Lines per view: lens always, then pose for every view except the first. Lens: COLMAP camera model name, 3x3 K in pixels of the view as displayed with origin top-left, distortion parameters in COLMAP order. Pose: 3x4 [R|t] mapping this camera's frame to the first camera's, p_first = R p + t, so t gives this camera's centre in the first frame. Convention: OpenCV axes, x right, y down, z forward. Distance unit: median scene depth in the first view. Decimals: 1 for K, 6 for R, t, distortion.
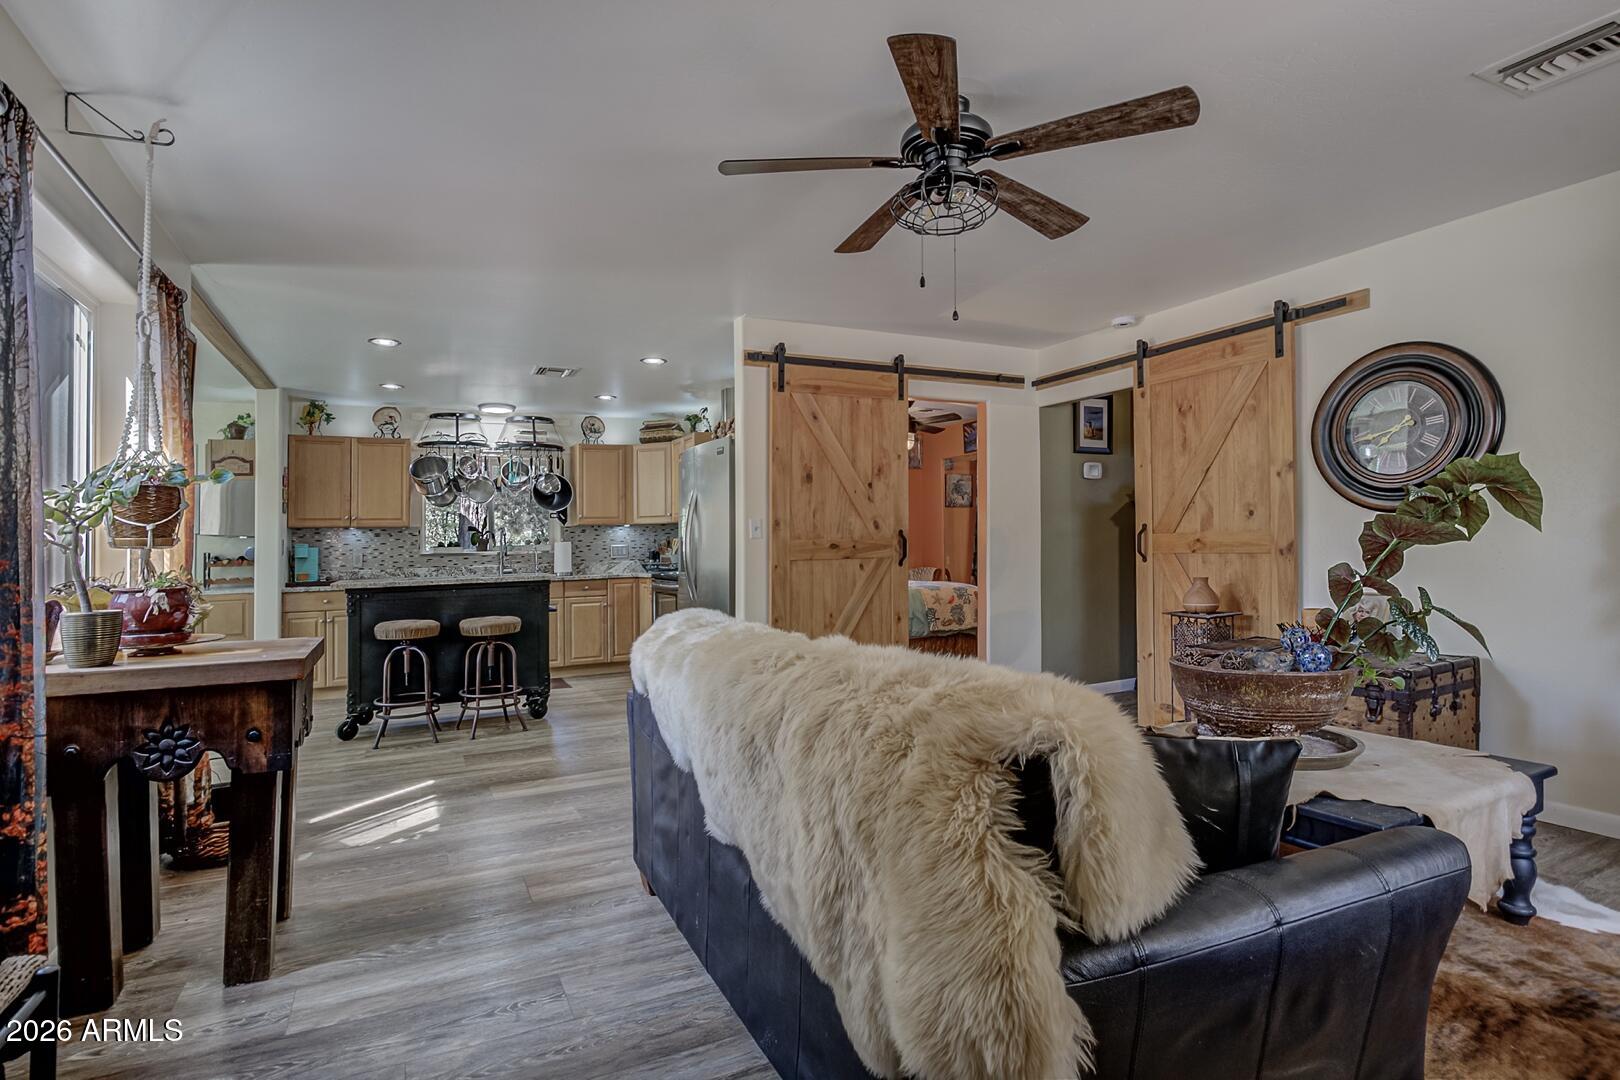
lens RADIAL K [[775.8, 0, 754.2], [0, 775.8, 515.8], [0, 0, 1]] dist [-0.031704, 0.002981]
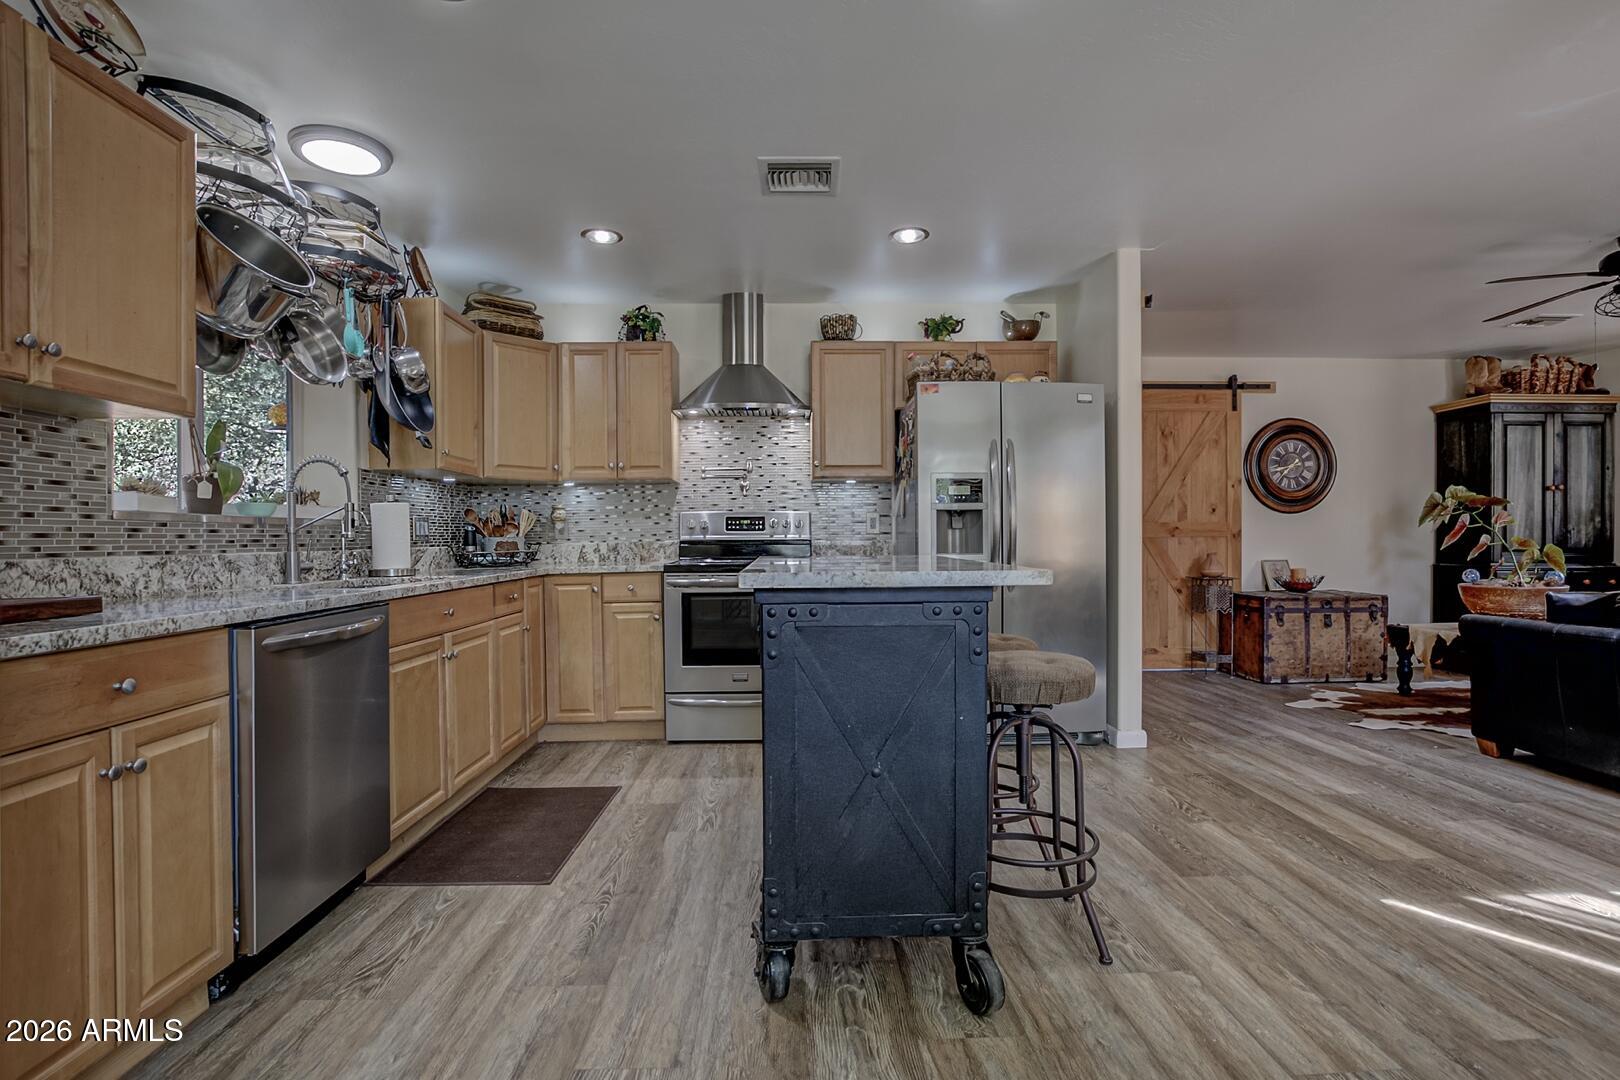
lens RADIAL K [[785.5, 0, 795.0], [0, 785.5, 530.0], [0, 0, 1]] dist [-0.028354, 0.000027]
pose [[0.408205, 0.031943, 0.912331, -0.851459], [-0.038592, 0.999098, -0.017713, 0.073936], [-0.912074, -0.027978, 0.409069, 0.883762]]
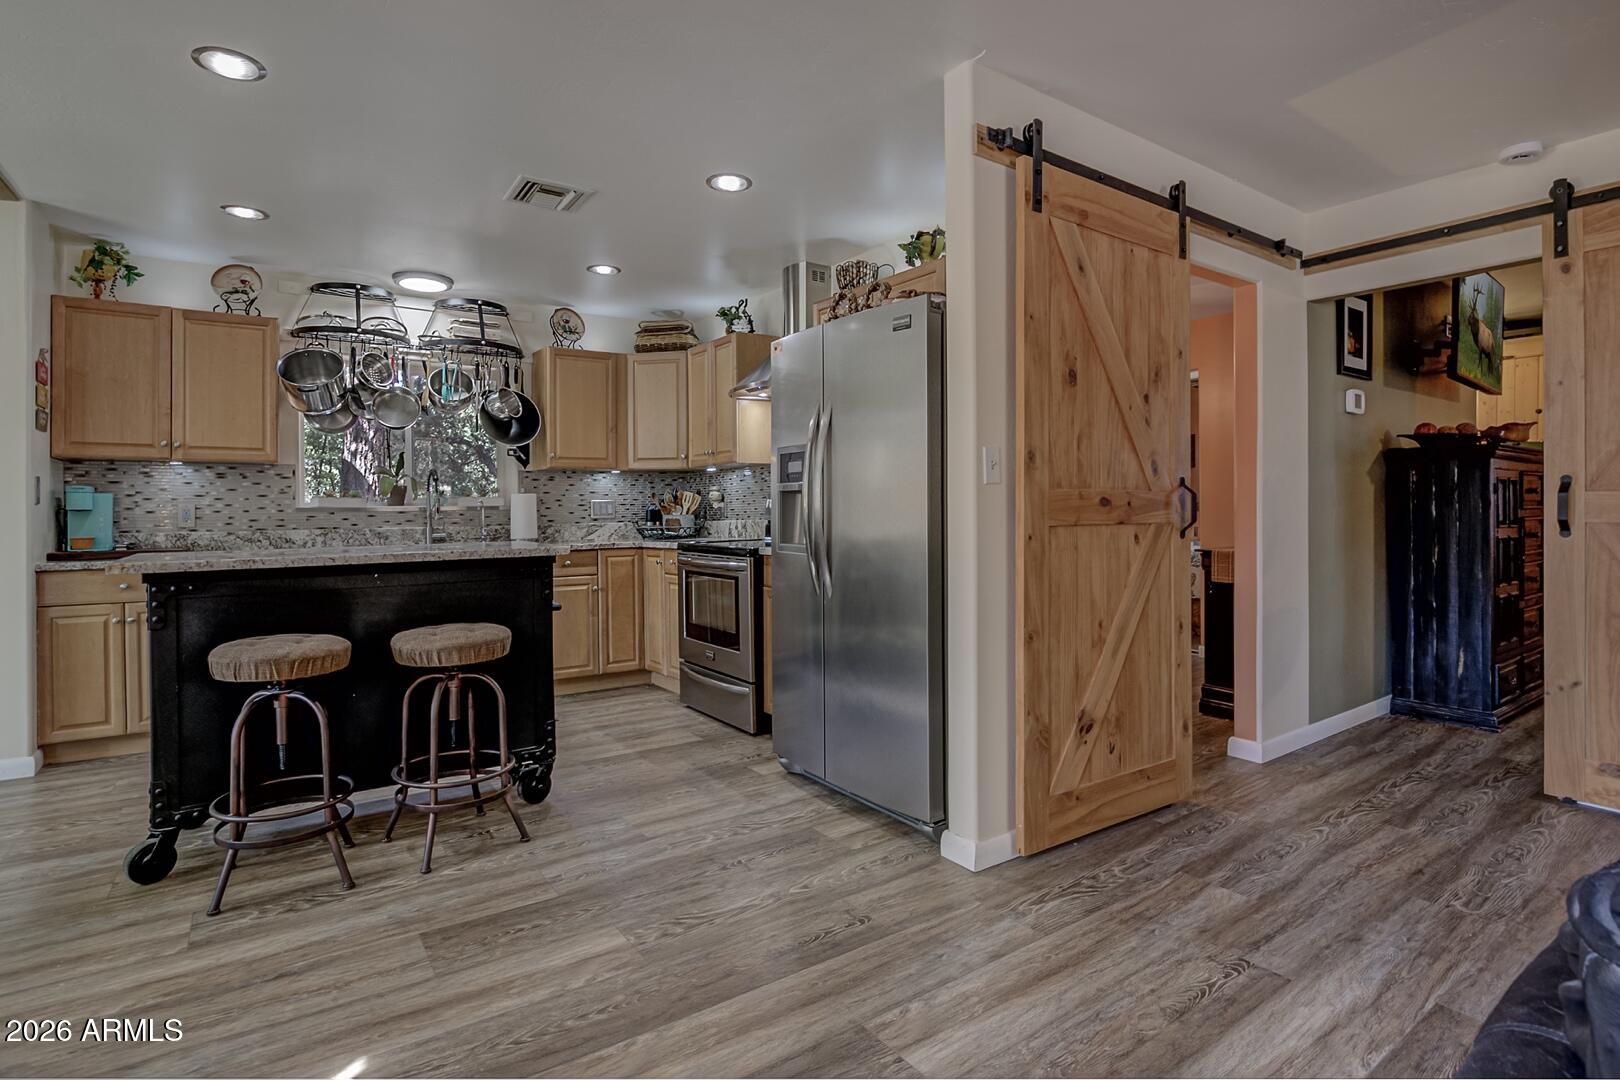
lens RADIAL K [[775.8, 0, 767.4], [0, 775.8, 526.0], [0, 0, 1]] dist [-0.031704, 0.002981]
pose [[0.987895, 0.014118, 0.154481, -0.209302], [-0.023141, 0.998119, 0.056765, 0.028449], [-0.153389, -0.059653, 0.986364, 0.451399]]
